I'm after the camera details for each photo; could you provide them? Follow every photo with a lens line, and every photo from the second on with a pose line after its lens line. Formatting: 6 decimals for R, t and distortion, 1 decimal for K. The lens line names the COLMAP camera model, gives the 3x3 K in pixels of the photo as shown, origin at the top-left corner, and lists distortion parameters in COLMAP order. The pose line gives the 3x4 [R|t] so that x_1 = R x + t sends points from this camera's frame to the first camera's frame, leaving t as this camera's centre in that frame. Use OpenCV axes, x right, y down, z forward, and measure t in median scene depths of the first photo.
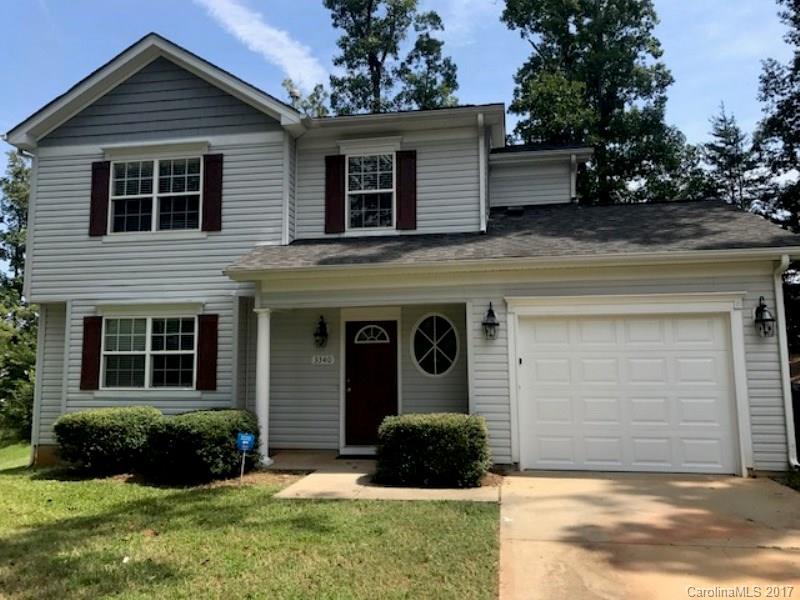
lens RADIAL K [[653.2, 0, 400.7], [0, 653.2, 303.6], [0, 0, 1]] dist [0.002331, 0.001512]
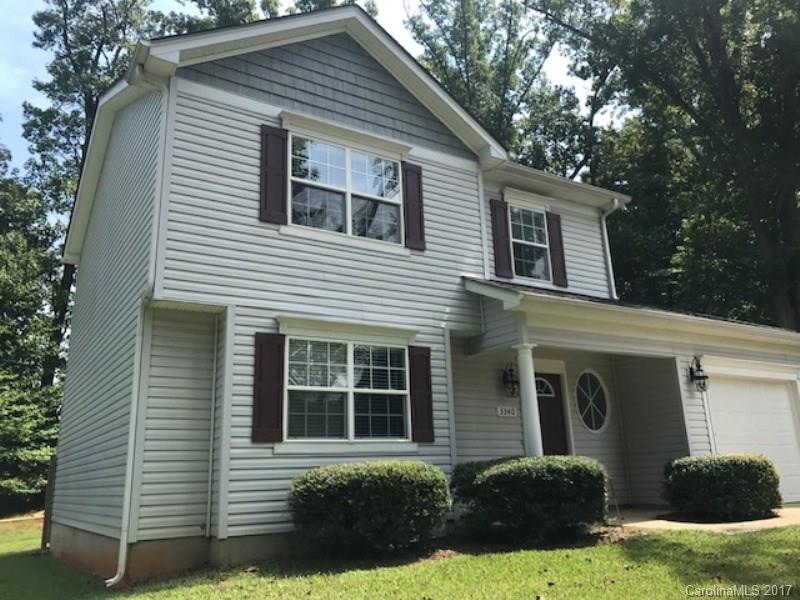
lens RADIAL K [[655.3, 0, 398.1], [0, 655.3, 293.5], [0, 0, 1]] dist [0.119956, -0.002157]
pose [[0.740919, 0.163085, 0.651493, -0.844753], [-0.029024, 0.976938, -0.211544, 0.123362], [-0.670967, 0.137828, 0.728565, 0.406674]]
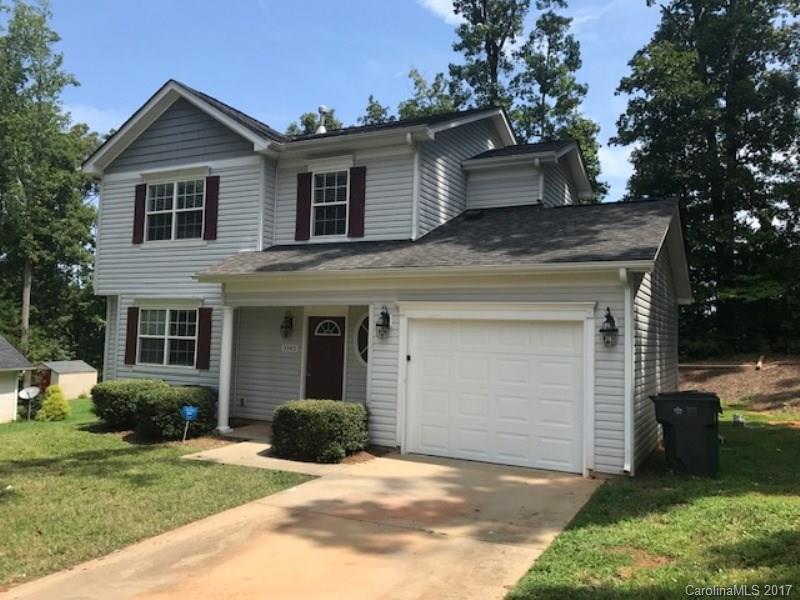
lens RADIAL K [[654.5, 0, 400.0], [0, 654.5, 300.0], [0, 0, 1]] dist [-0.007532, -0.002498]
pose [[0.956044, 0.016139, -0.292780, 0.410603], [-0.005974, 0.999349, 0.035580, -0.043841], [0.293163, -0.032267, 0.955518, -0.070183]]
